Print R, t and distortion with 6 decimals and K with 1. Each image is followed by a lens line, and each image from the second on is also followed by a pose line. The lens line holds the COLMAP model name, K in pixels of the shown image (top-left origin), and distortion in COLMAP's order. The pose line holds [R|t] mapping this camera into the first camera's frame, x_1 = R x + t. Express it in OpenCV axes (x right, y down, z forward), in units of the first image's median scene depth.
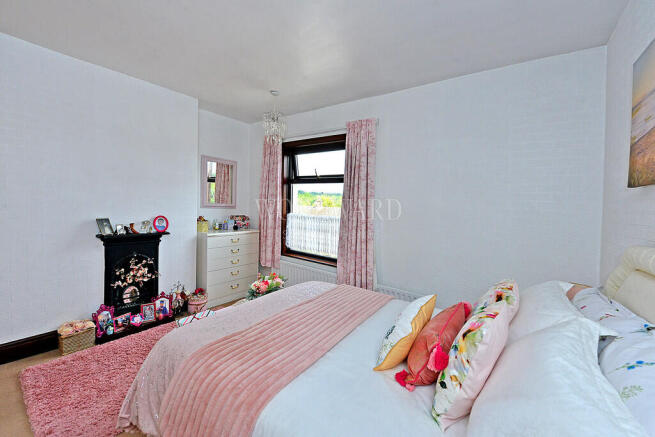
lens RADIAL K [[257.8, 0, 327.6], [0, 257.8, 216.7], [0, 0, 1]] dist [-0.010775, 0.000400]
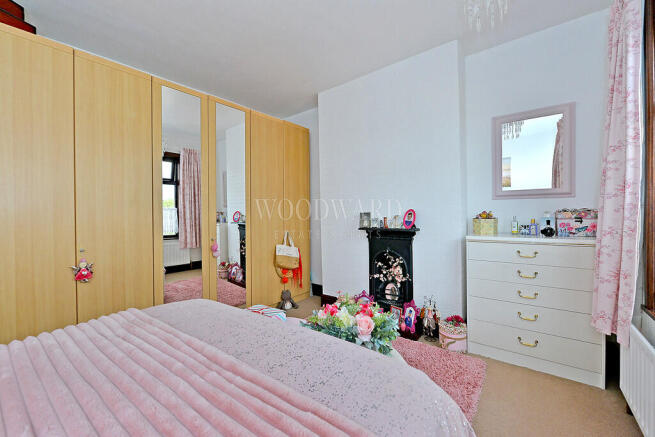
lens RADIAL K [[257.8, 0, 327.6], [0, 257.8, 216.7], [0, 0, 1]] dist [-0.010775, 0.000400]
pose [[0.001153, -0.028410, -0.999596, 0.210217], [-0.032103, 0.999080, -0.028432, 0.054562], [0.999484, 0.032122, 0.000240, 0.739427]]
